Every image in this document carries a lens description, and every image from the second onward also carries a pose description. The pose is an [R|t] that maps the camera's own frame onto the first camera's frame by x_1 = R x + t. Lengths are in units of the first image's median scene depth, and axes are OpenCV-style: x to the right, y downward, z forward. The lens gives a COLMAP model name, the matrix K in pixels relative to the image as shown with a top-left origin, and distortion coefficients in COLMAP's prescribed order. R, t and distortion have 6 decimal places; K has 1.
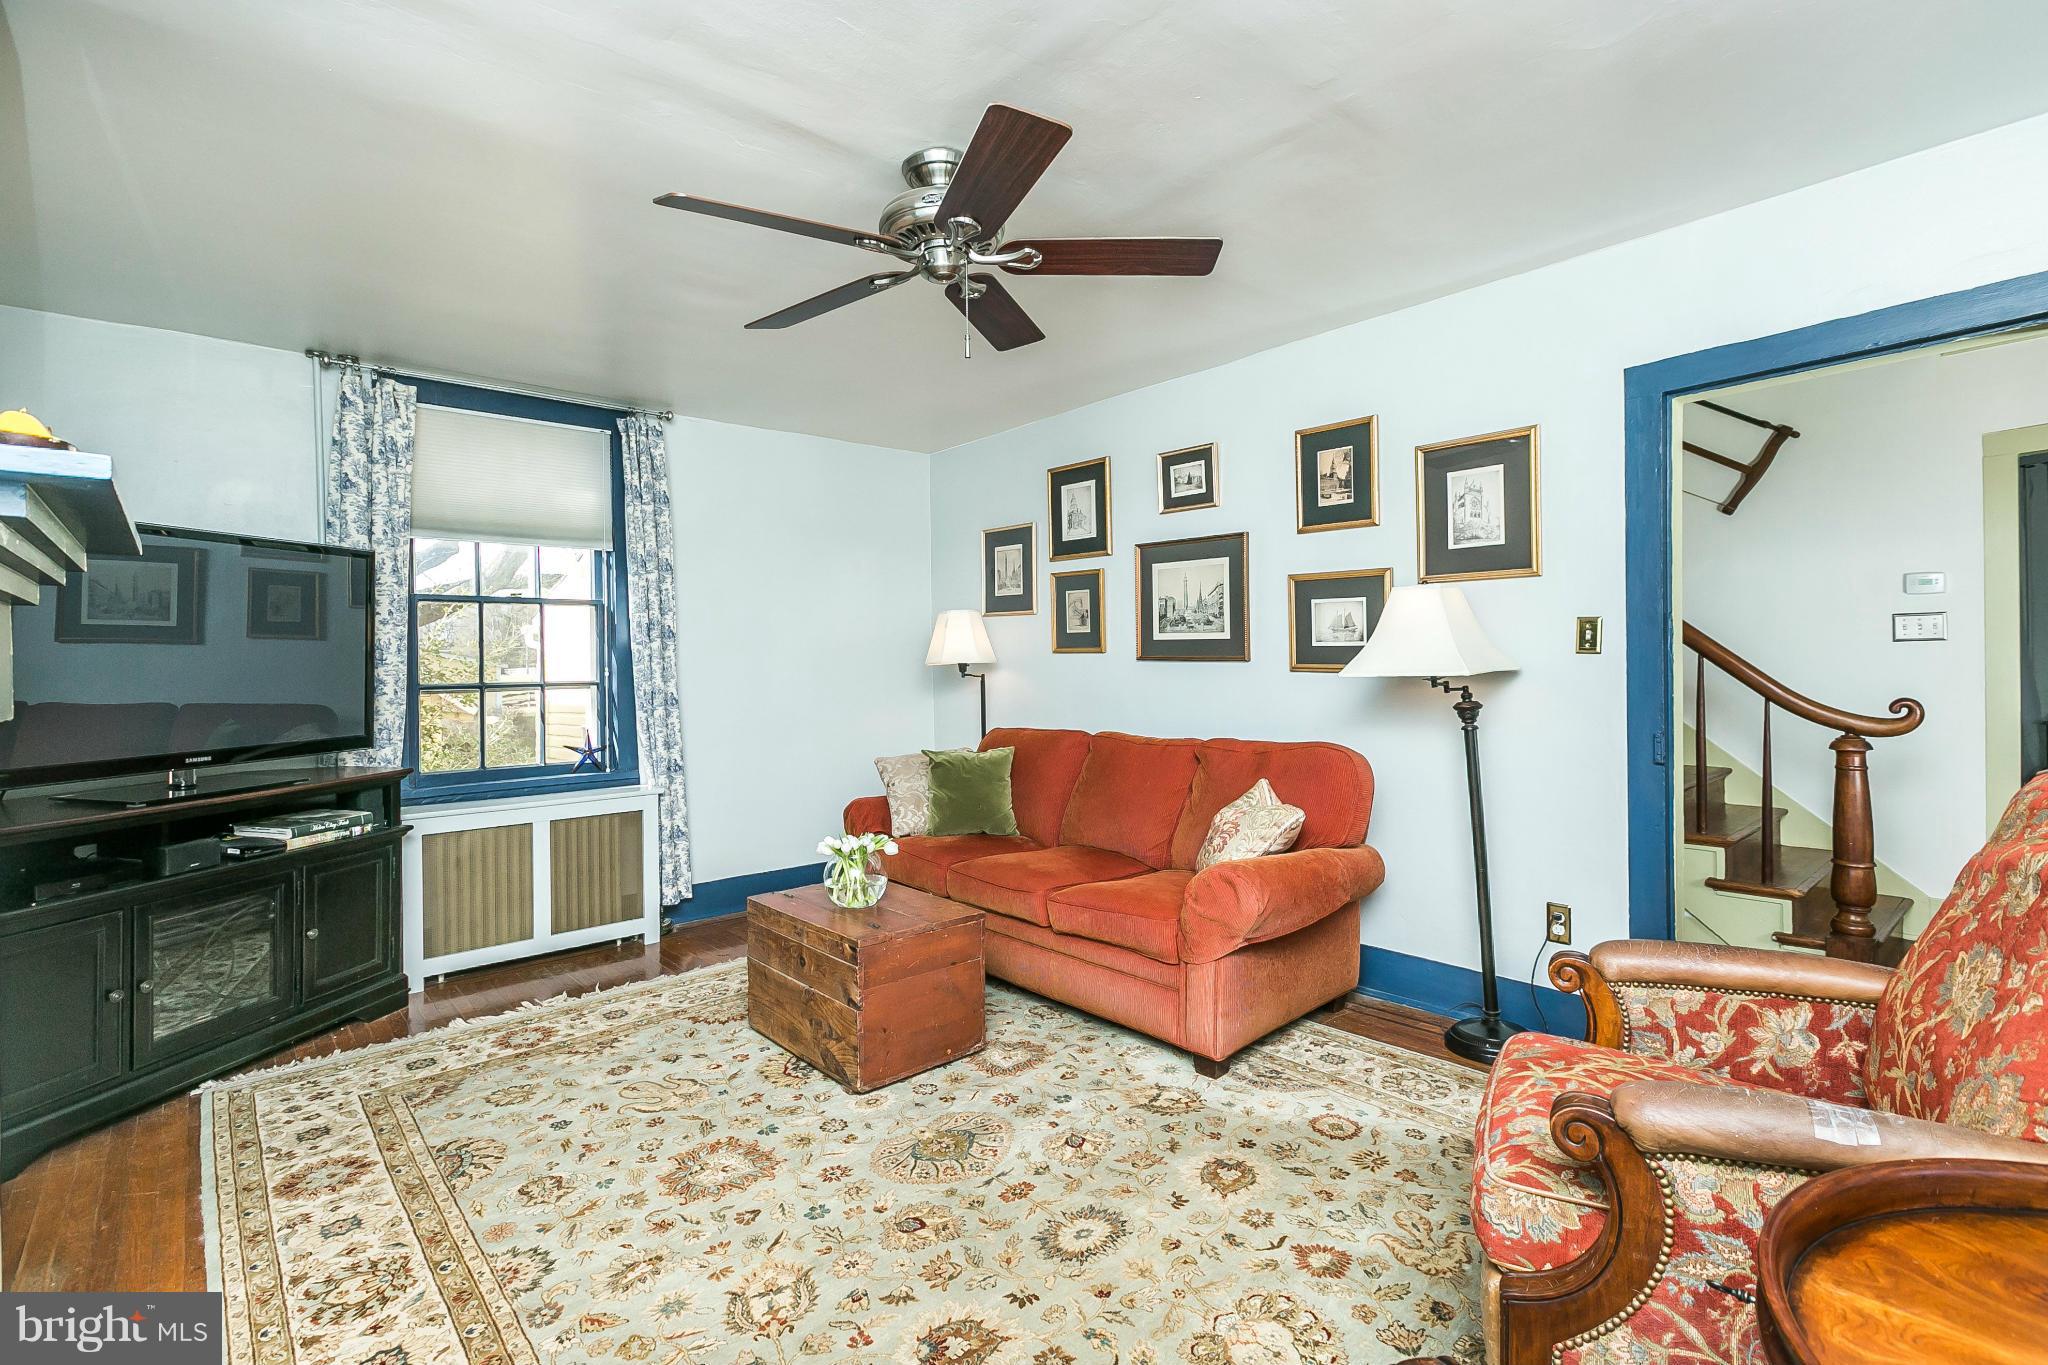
lens RADIAL K [[958.7, 0, 995.1], [0, 958.7, 651.9], [0, 0, 1]] dist [-0.002135, -0.000984]
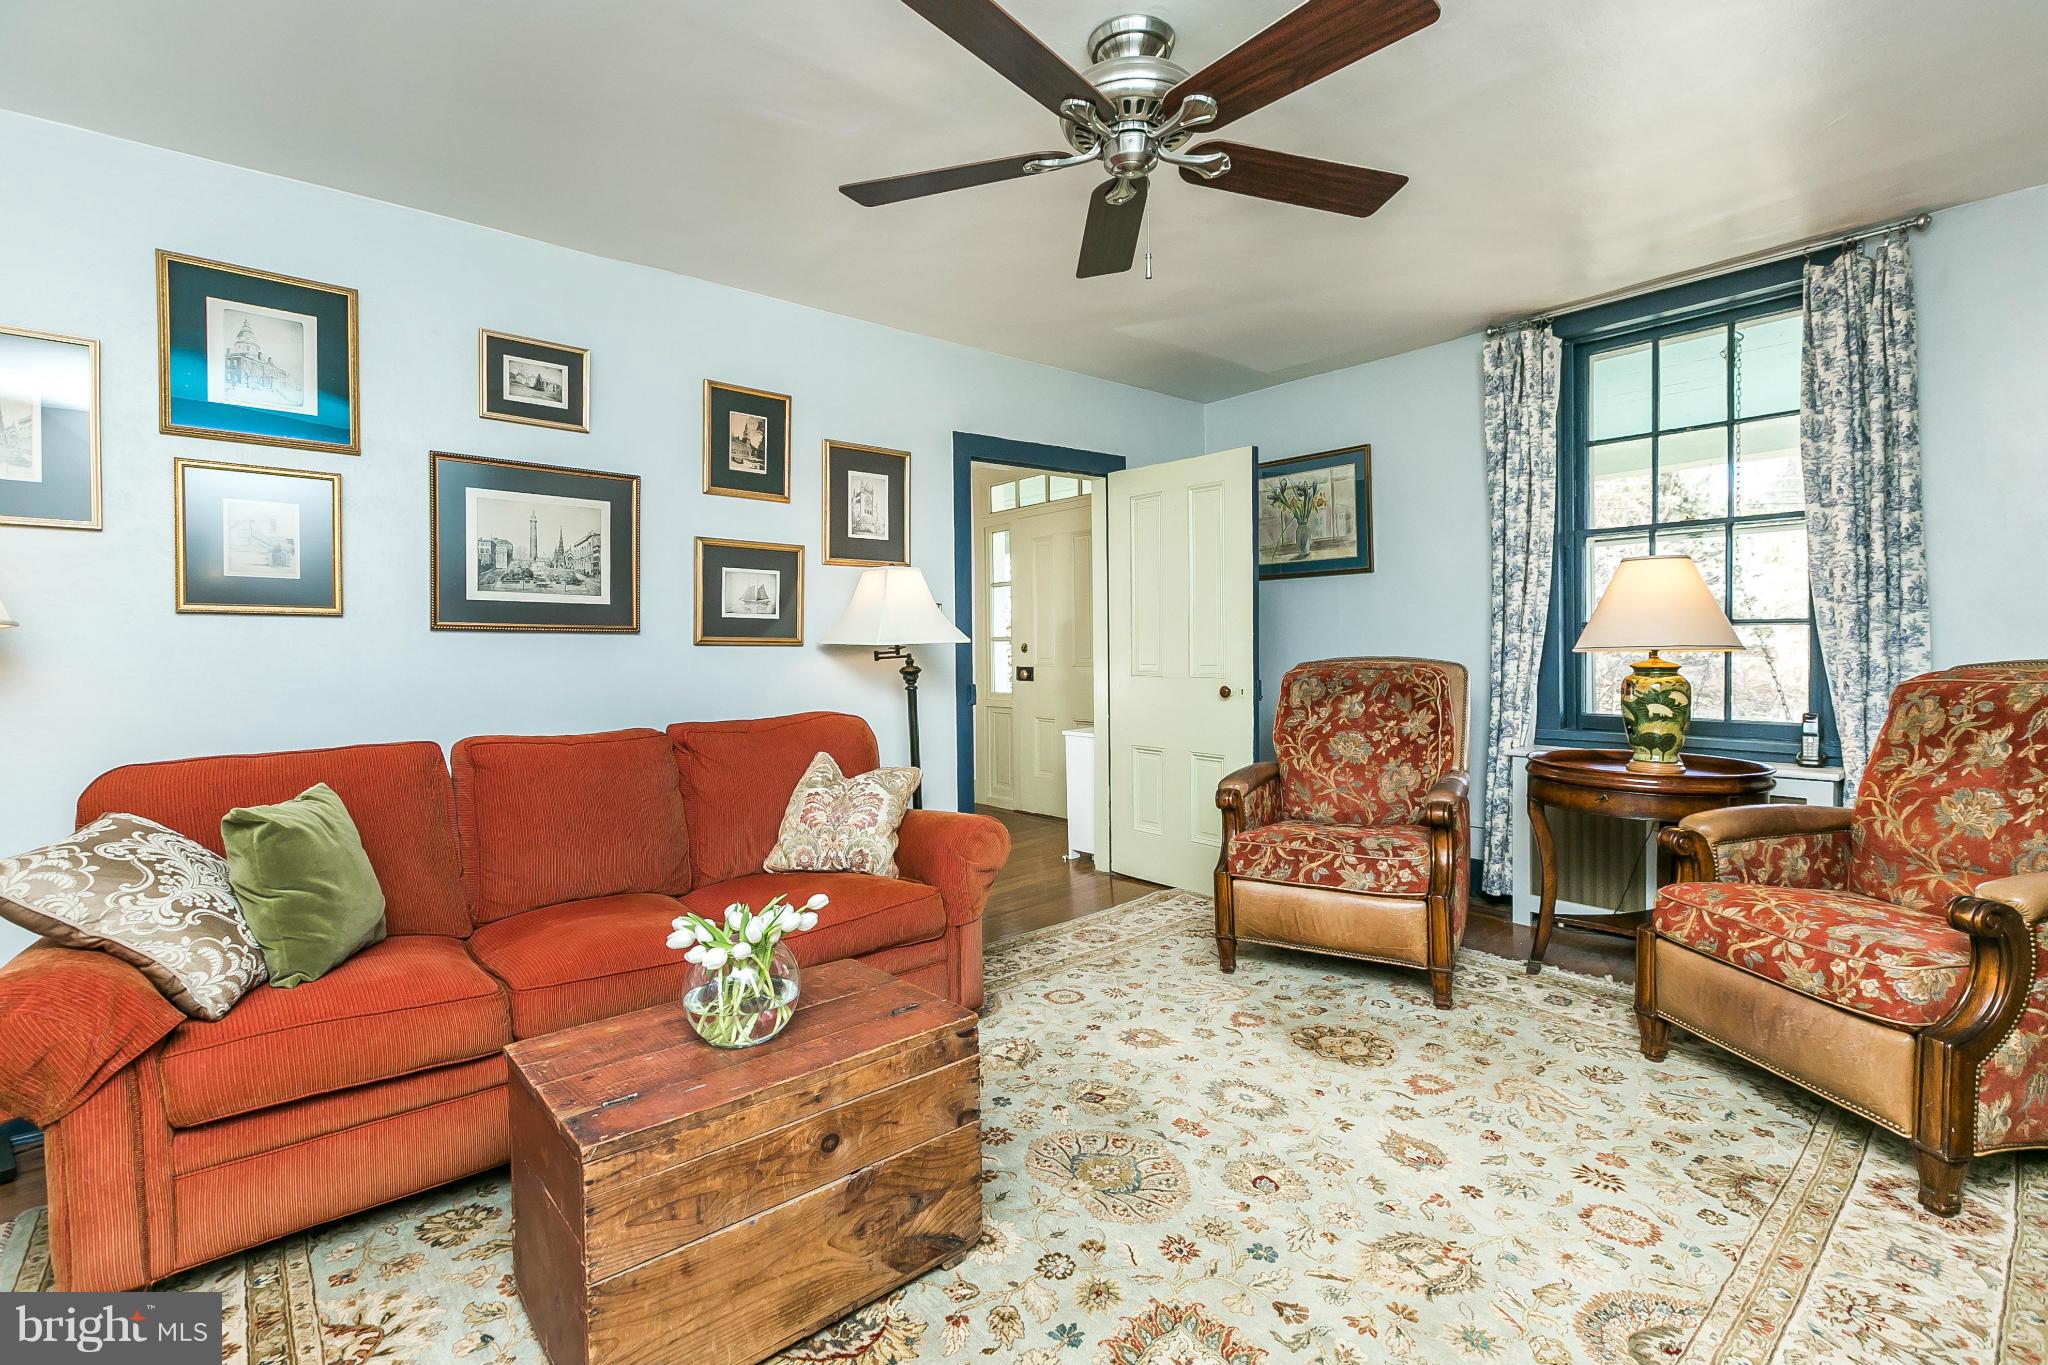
lens RADIAL K [[958.7, 0, 1023.3], [0, 958.7, 666.2], [0, 0, 1]] dist [-0.002135, -0.000984]
pose [[-0.024859, -0.002262, 0.999688, -0.627050], [0.005925, 0.999980, 0.002410, 0.042141], [-0.999673, 0.005983, -0.024845, 0.756771]]
